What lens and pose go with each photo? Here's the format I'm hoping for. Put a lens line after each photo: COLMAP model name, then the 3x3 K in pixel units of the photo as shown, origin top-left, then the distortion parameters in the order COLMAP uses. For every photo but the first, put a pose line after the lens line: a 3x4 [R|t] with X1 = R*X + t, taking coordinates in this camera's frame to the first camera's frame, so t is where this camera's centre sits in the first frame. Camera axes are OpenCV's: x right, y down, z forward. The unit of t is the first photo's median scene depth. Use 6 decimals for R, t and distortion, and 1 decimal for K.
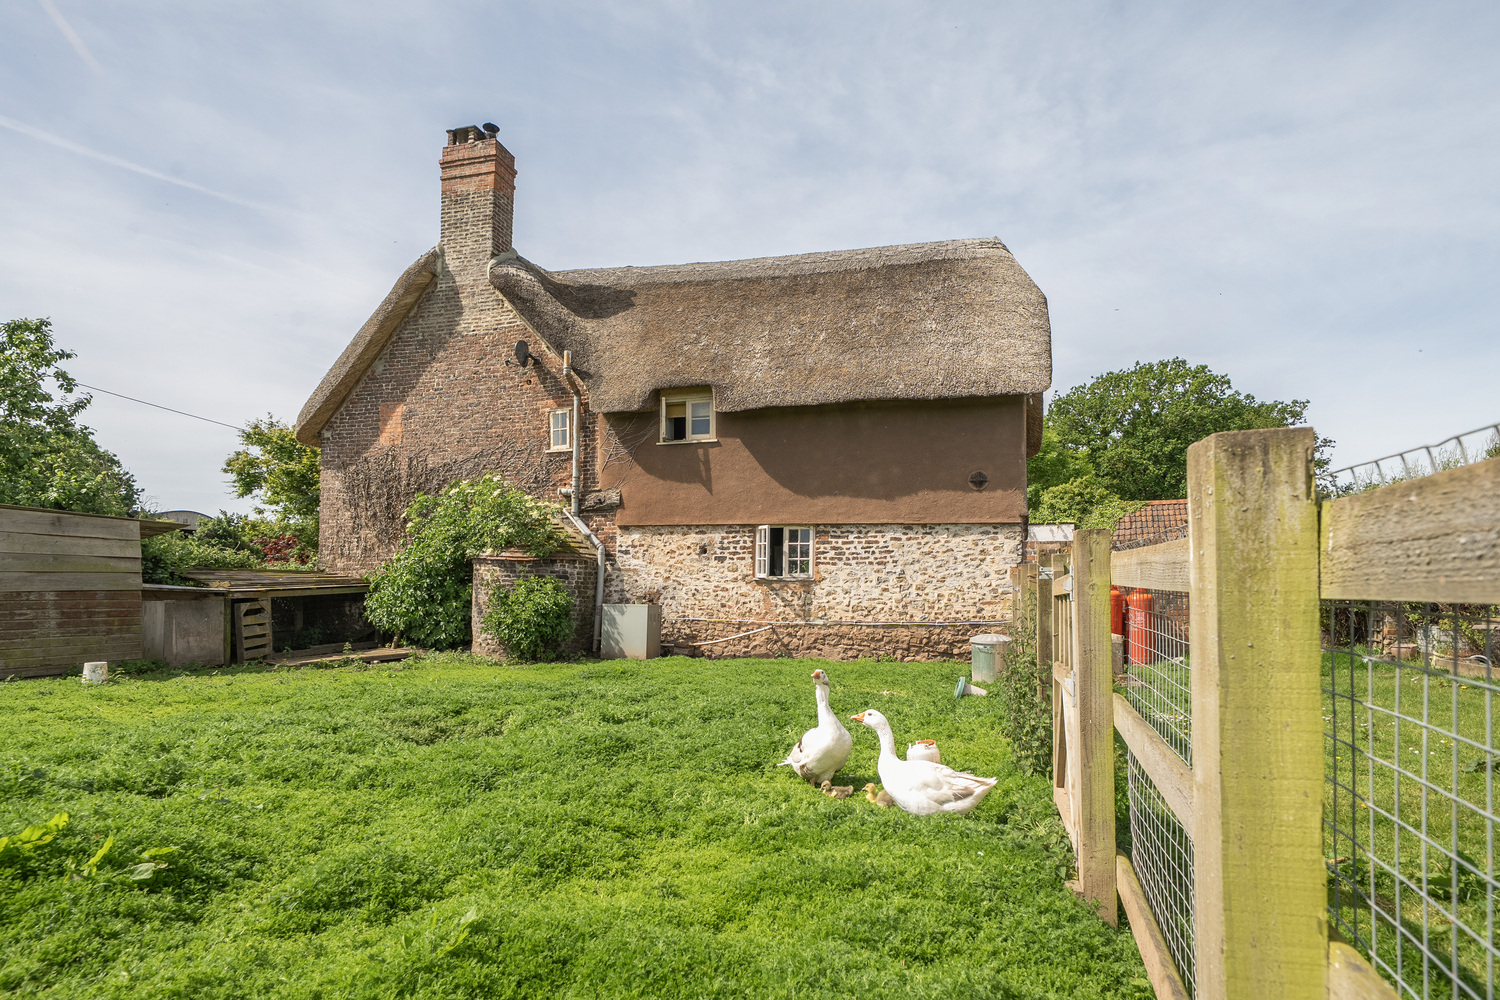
lens RADIAL K [[798.8, 0, 802.5], [0, 798.8, 574.1], [0, 0, 1]] dist [-0.001804, -0.001860]
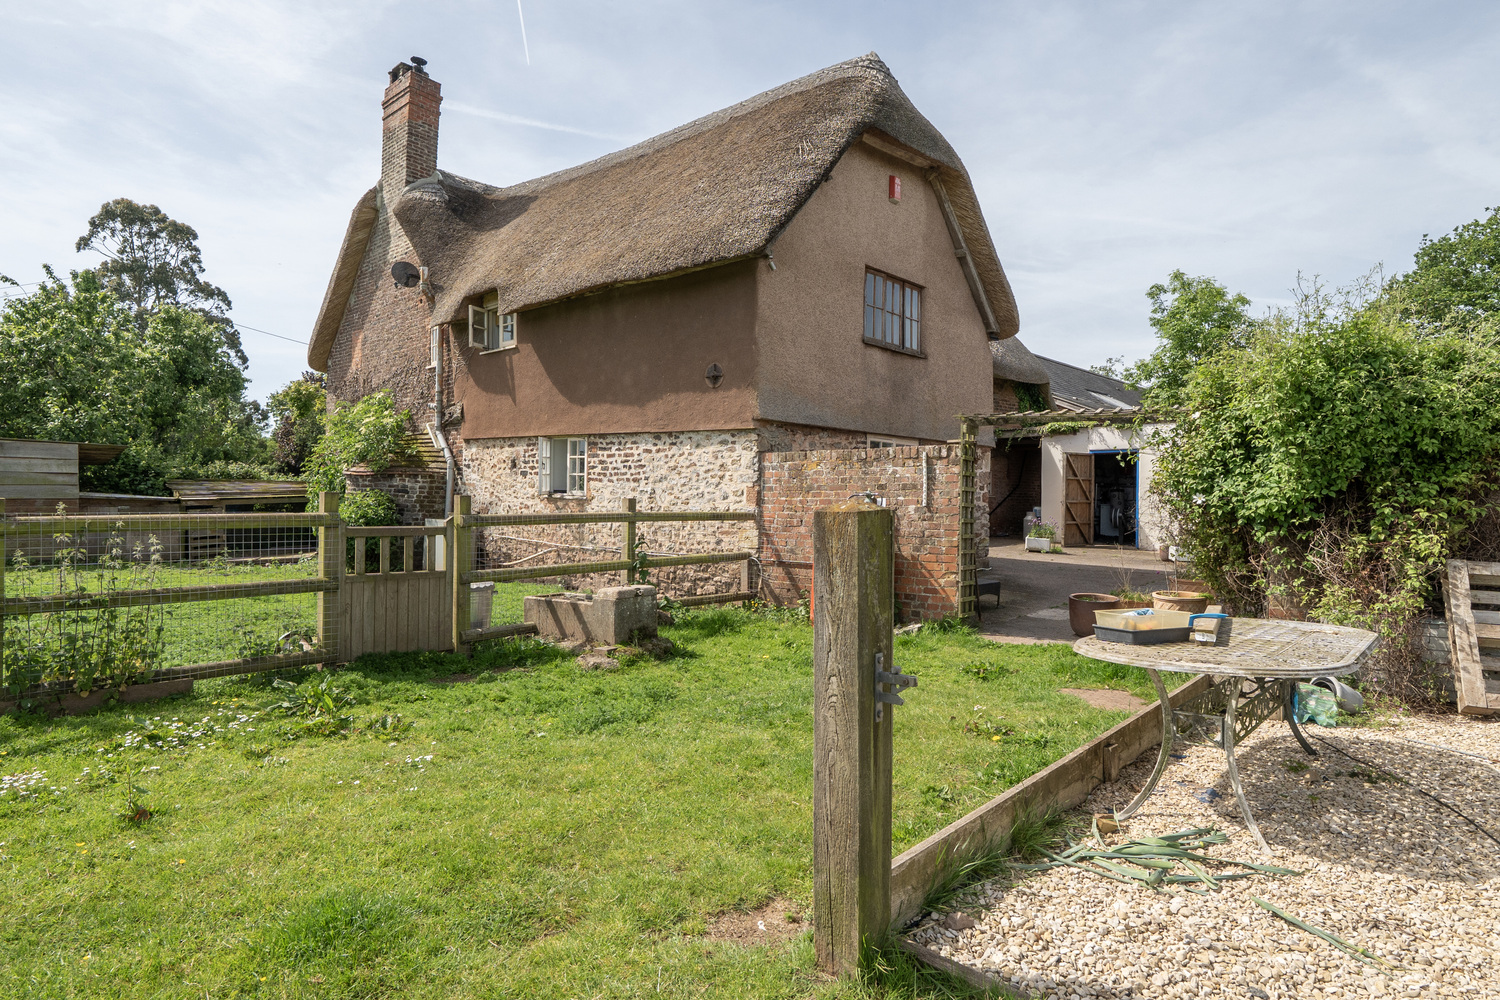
lens RADIAL K [[817.0, 0, 750.3], [0, 817.0, 492.8], [0, 0, 1]] dist [-0.007940, -0.001911]
pose [[0.888478, 0.014081, -0.458702, 0.575947], [-0.006781, 0.999823, 0.017556, -0.015541], [0.458868, -0.012488, 0.888417, 0.281985]]
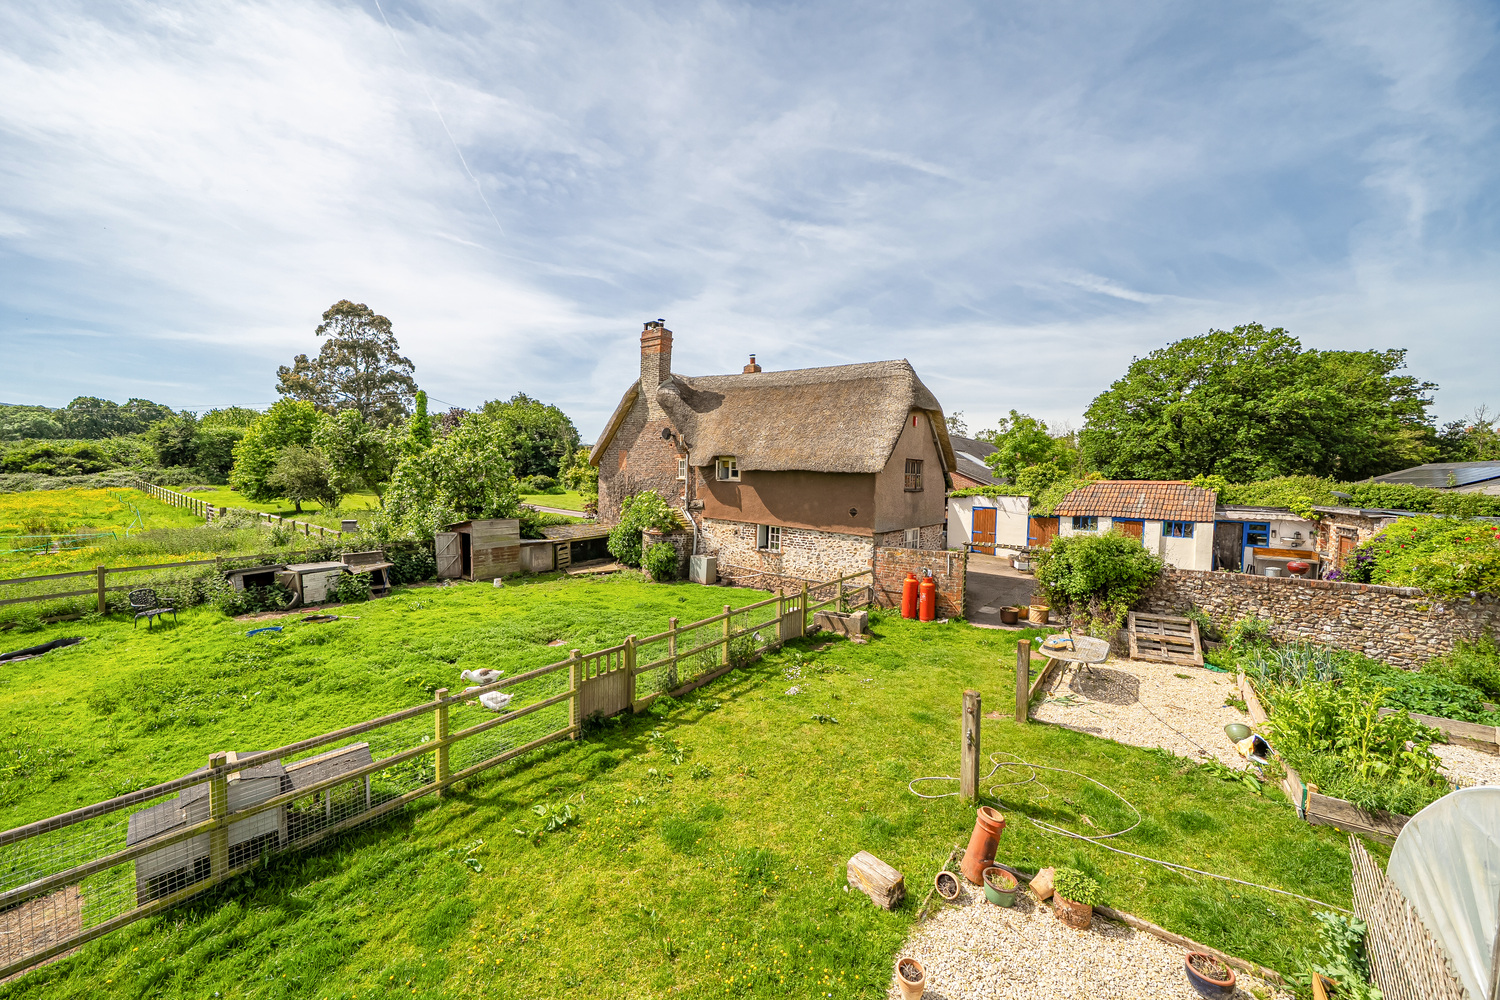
lens RADIAL K [[529.9, 0, 752.4], [0, 529.9, 495.3], [0, 0, 1]] dist [-0.007540, 0.000139]
pose [[0.919296, 0.037320, -0.391794, 0.460066], [-0.016314, 0.998252, 0.056810, -0.210959], [0.393230, -0.045834, 0.918297, -0.245248]]
